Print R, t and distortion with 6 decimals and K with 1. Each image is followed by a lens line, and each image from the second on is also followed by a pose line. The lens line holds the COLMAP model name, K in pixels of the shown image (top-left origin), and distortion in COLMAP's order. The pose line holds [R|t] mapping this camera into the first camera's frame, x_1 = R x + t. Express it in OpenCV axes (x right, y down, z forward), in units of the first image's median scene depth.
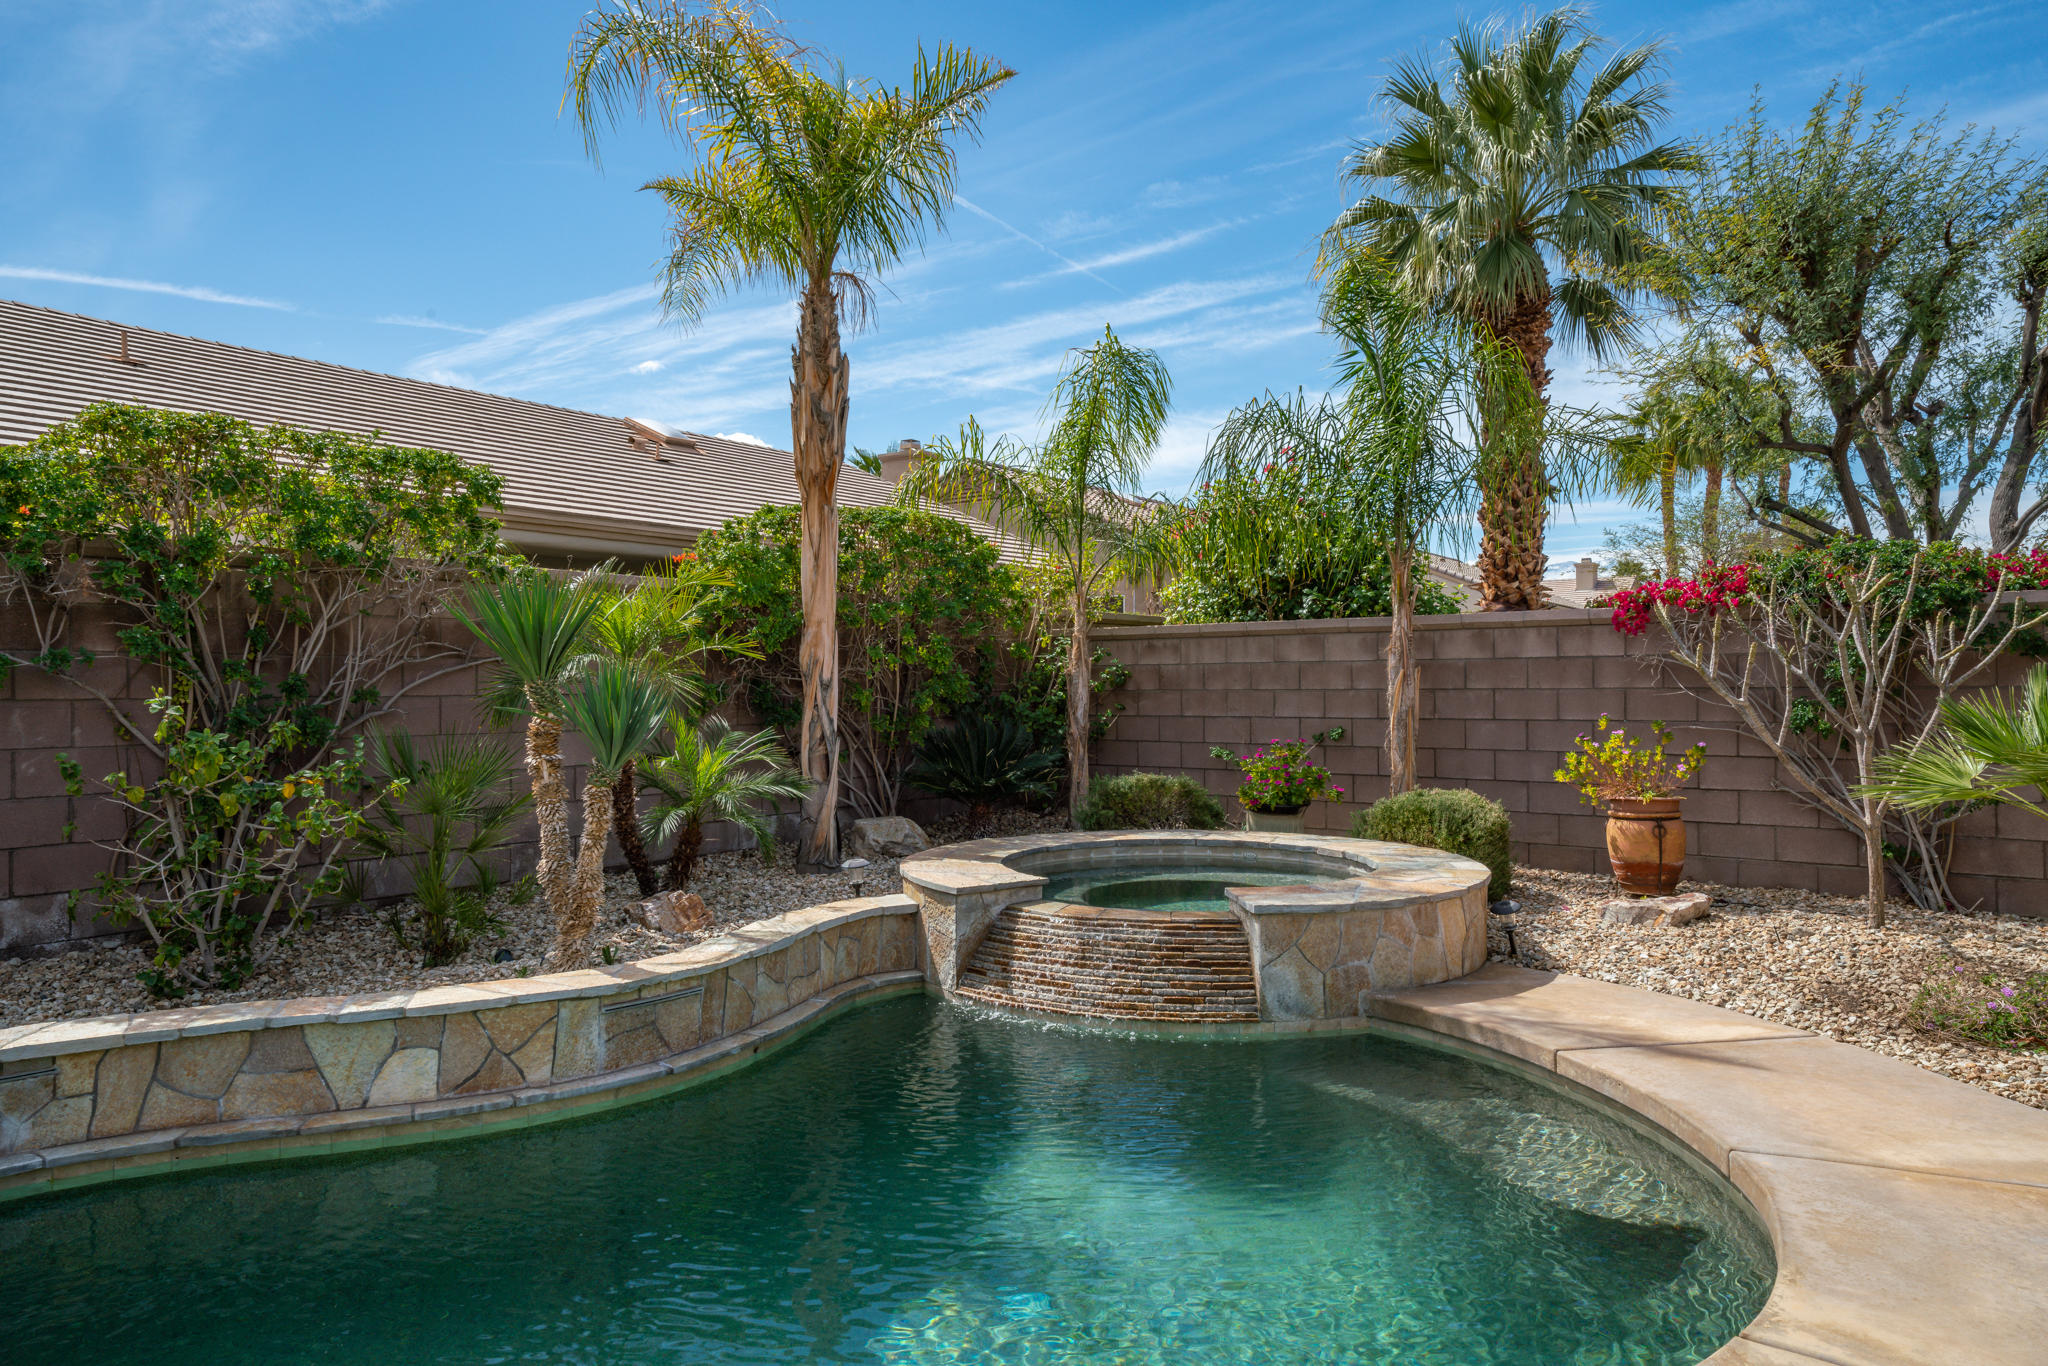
lens RADIAL K [[1323.1, 0, 1022.7], [0, 1323.1, 681.5], [0, 0, 1]] dist [0.031113, -0.008910]
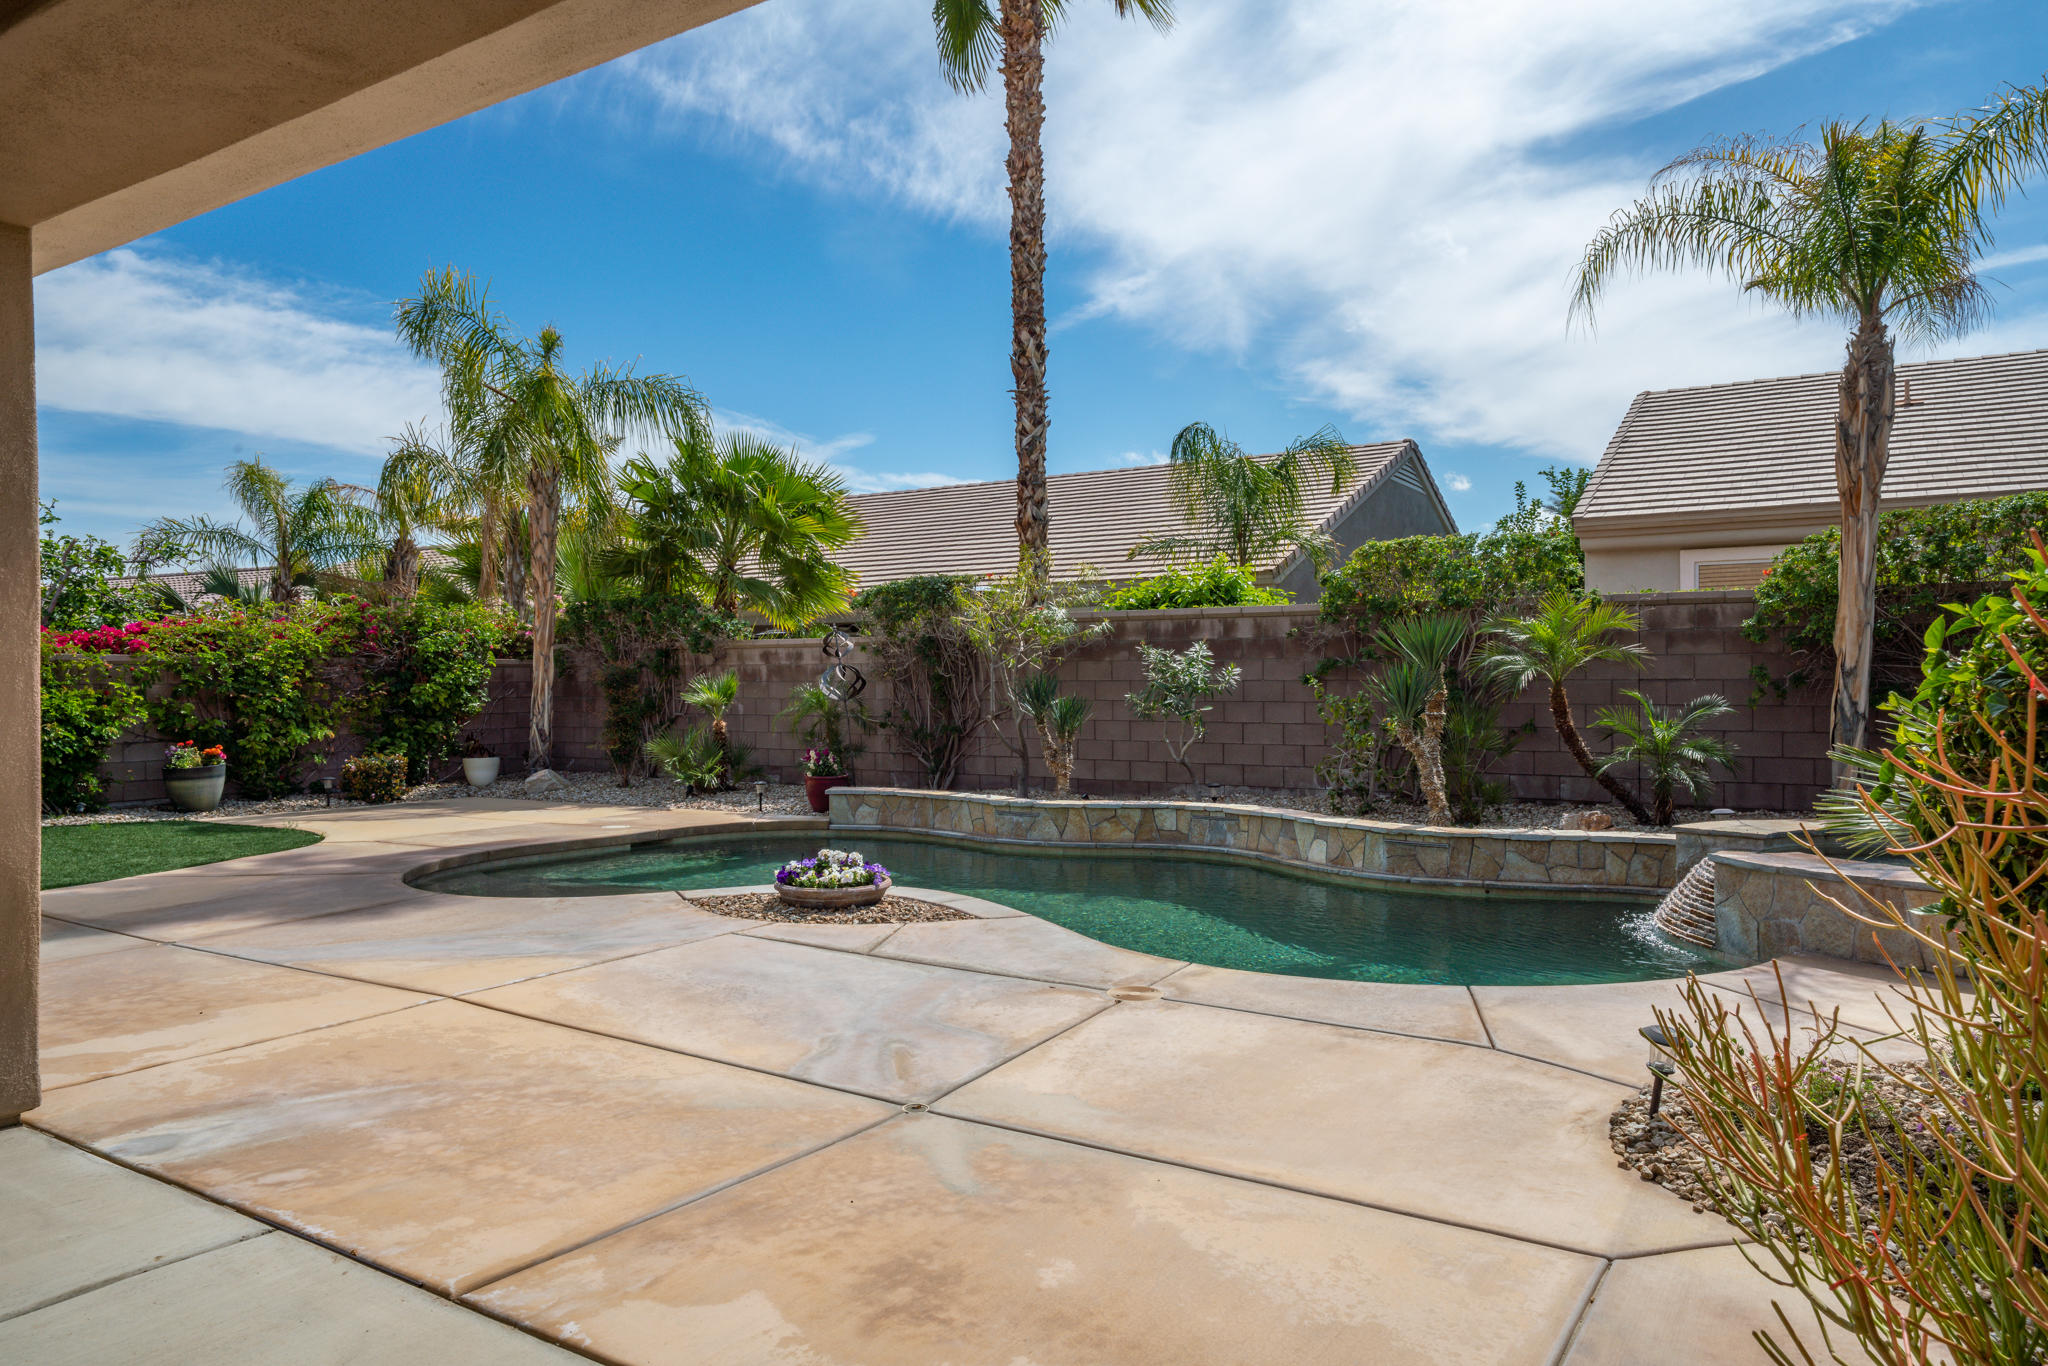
lens RADIAL K [[1323.1, 0, 1017.3], [0, 1323.1, 682.7], [0, 0, 1]] dist [0.031113, -0.008910]
pose [[0.081726, 0.007591, -0.996626, 1.012429], [0.006551, 0.999945, 0.008153, -0.002532], [0.996633, -0.007195, 0.081672, 0.196589]]
